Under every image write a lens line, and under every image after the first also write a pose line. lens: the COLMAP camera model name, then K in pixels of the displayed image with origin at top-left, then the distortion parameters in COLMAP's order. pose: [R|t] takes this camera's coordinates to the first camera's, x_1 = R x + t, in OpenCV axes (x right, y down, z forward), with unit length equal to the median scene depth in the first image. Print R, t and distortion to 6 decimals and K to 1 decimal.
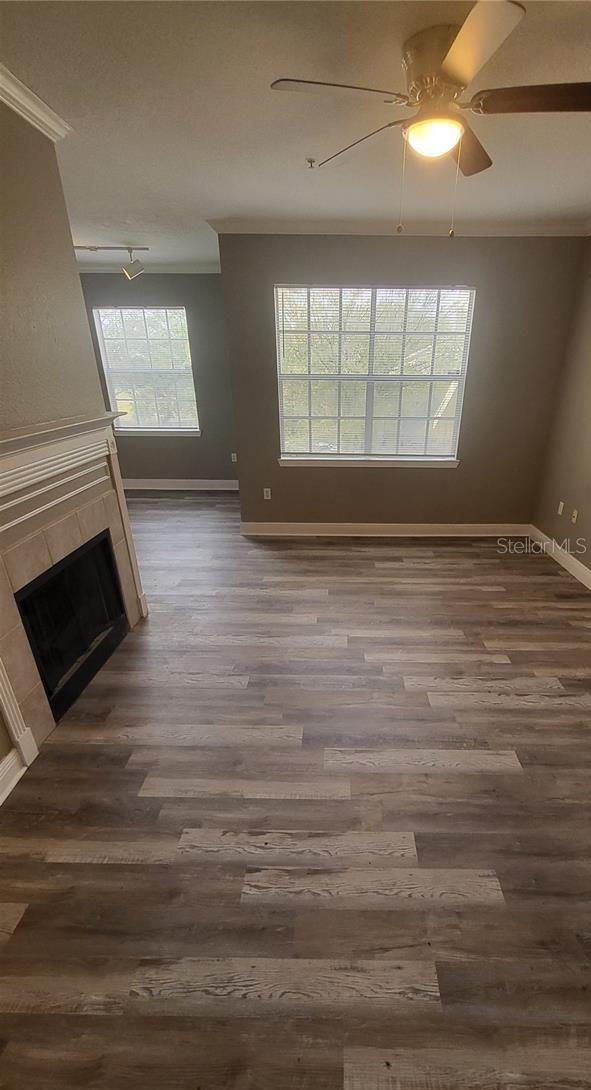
lens RADIAL K [[468.1, 0, 331.7], [0, 468.1, 598.2], [0, 0, 1]] dist [0.000508, 0.000075]
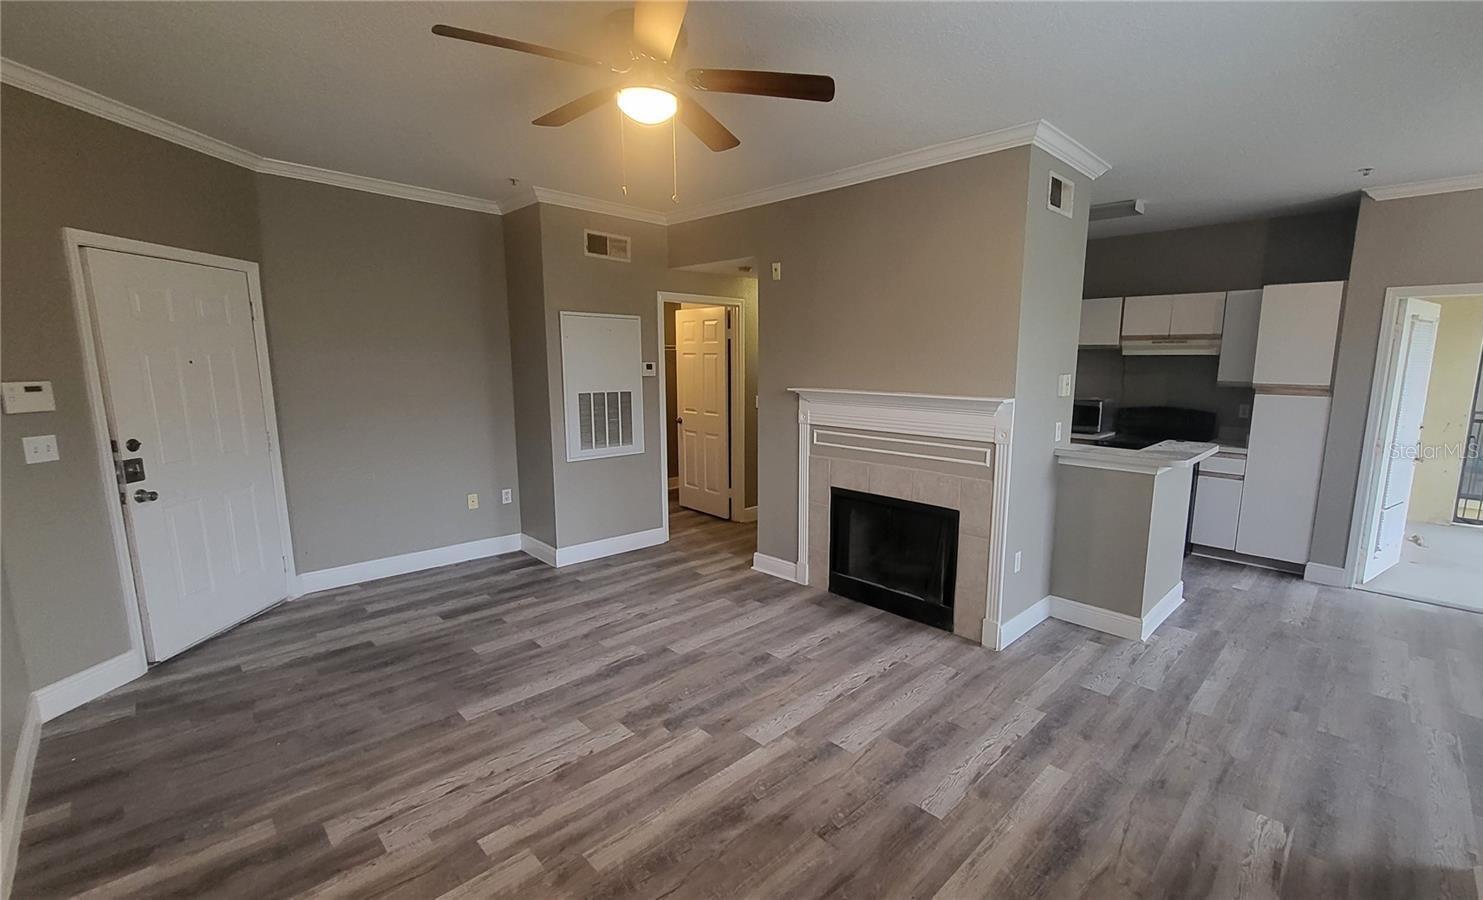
lens RADIAL K [[631.5, 0, 802.1], [0, 631.5, 457.2], [0, 0, 1]] dist [-0.000769, -0.000126]
pose [[-0.672425, 0.103463, -0.732899, 0.533882], [-0.341673, 0.834981, 0.431355, -0.573338], [0.656585, 0.540465, -0.526111, 1.201177]]
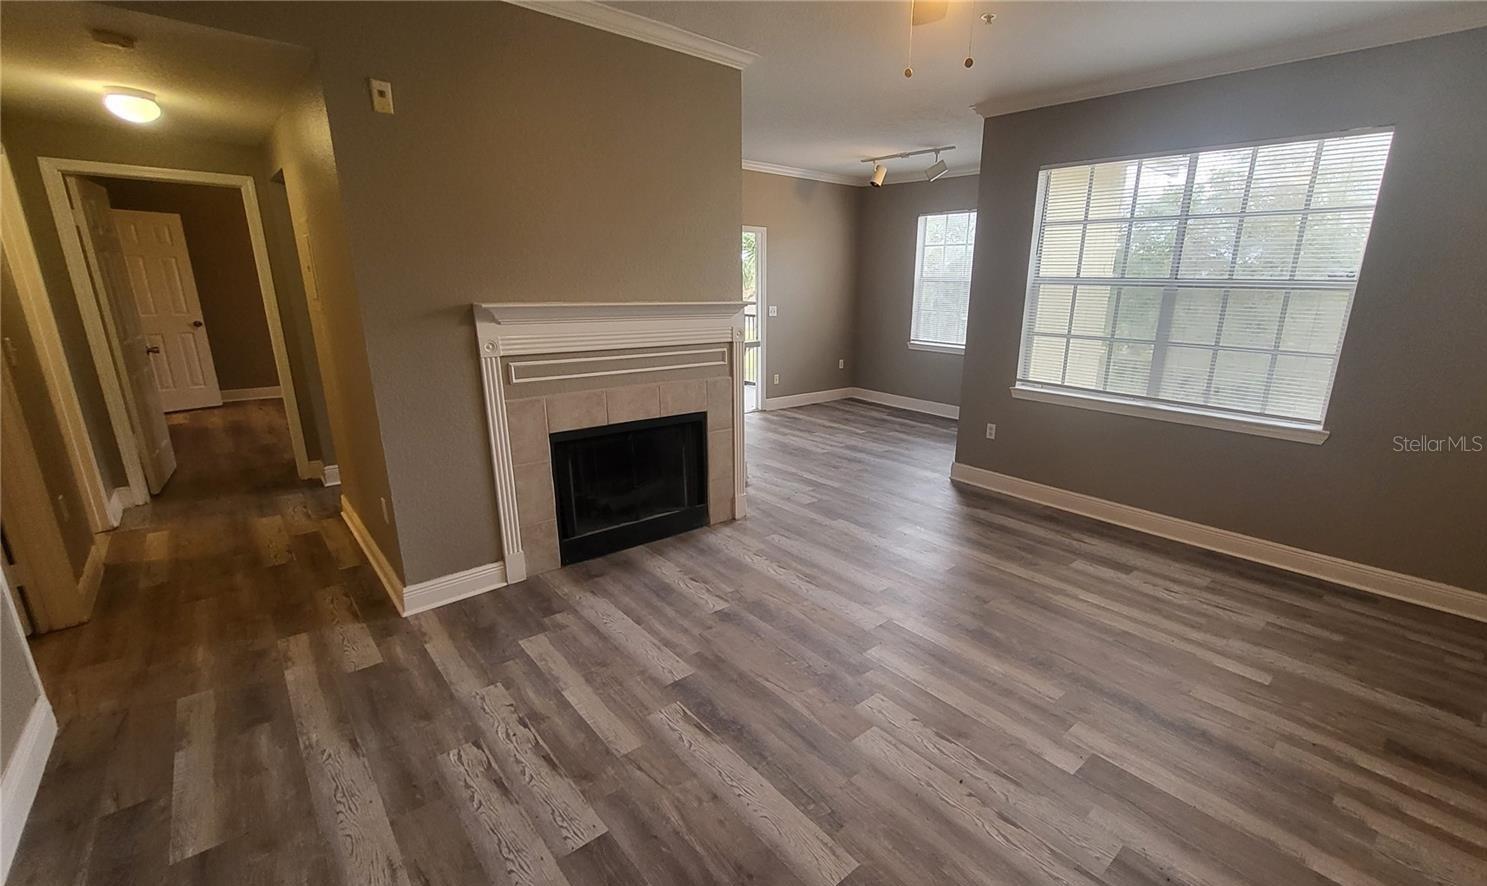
lens RADIAL K [[630.9, 0, 808.0], [0, 630.9, 454.3], [0, 0, 1]] dist [-0.000153, 0.000030]
pose [[0.691010, 0.196281, -0.695686, 0.517233], [-0.335459, 0.939589, -0.068109, -0.041217], [0.640291, 0.280438, 0.715110, 0.190880]]
